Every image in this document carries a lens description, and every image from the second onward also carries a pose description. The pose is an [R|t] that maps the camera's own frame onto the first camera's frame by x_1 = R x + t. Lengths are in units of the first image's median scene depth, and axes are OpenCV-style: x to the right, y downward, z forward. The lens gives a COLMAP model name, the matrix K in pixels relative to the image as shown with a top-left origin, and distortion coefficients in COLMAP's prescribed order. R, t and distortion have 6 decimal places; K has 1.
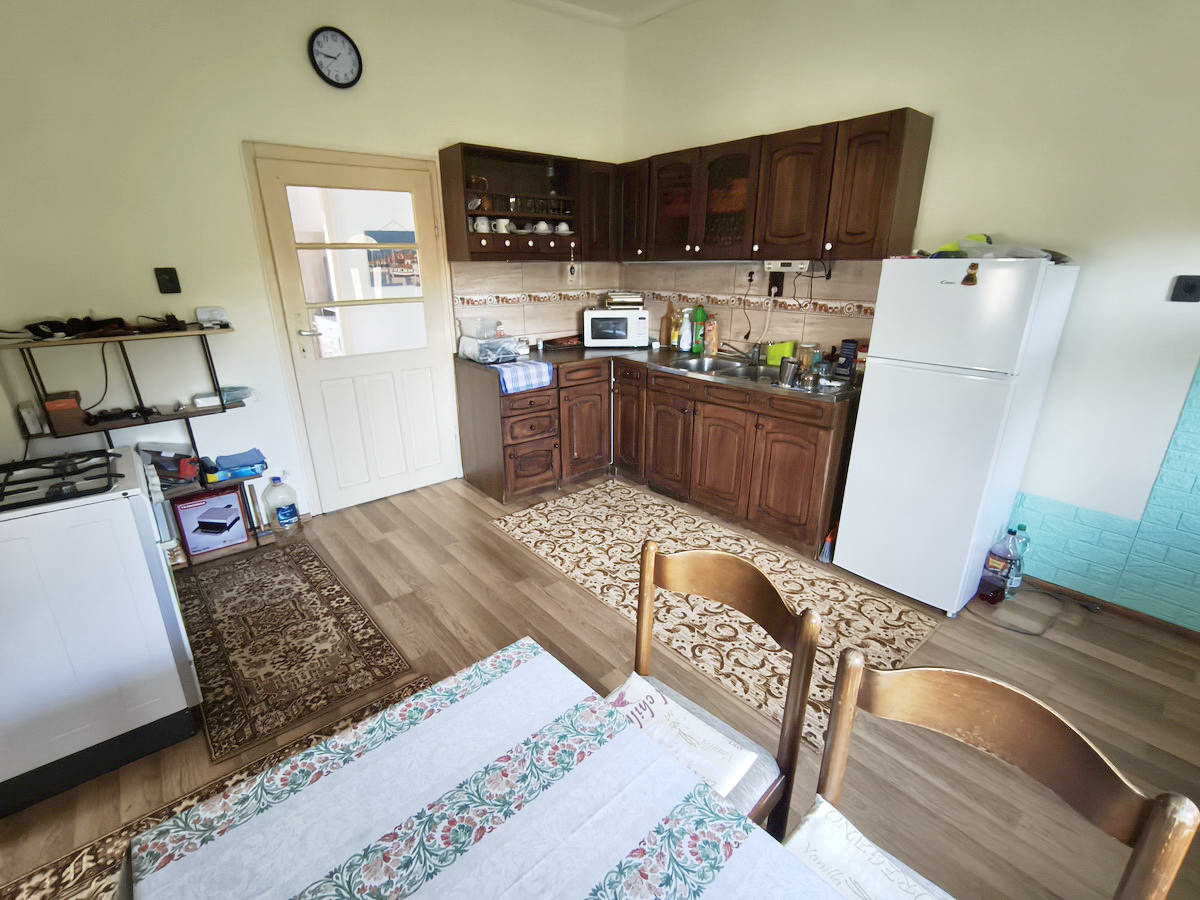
lens RADIAL K [[556.4, 0, 595.1], [0, 556.4, 450.4], [0, 0, 1]] dist [-0.001627, -0.000473]
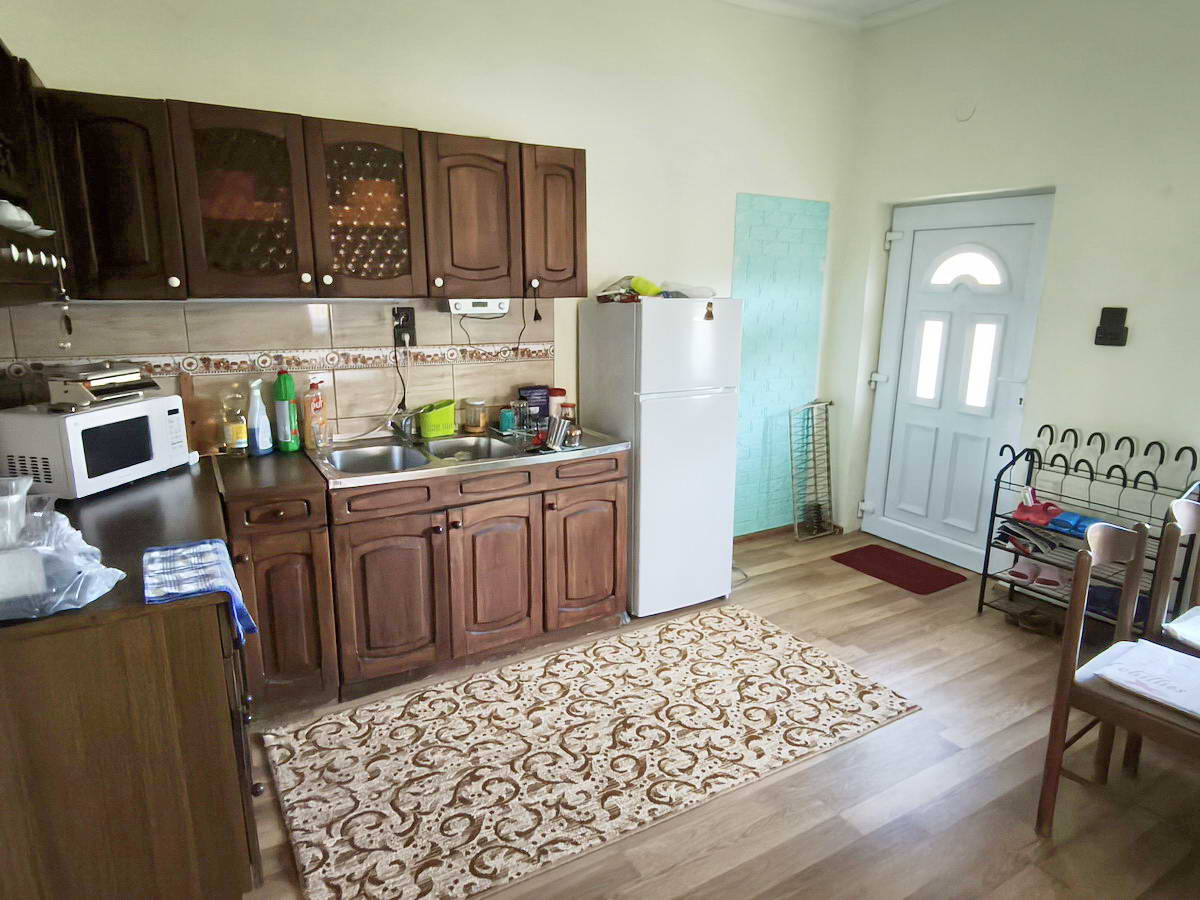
lens RADIAL K [[706.9, 0, 596.9], [0, 706.9, 453.2], [0, 0, 1]] dist [0.005459, 0.000819]
pose [[0.160408, -0.221479, 0.961881, -0.544306], [0.309649, 0.936598, 0.164019, -0.222331], [-0.937223, 0.271536, 0.218819, 0.610863]]
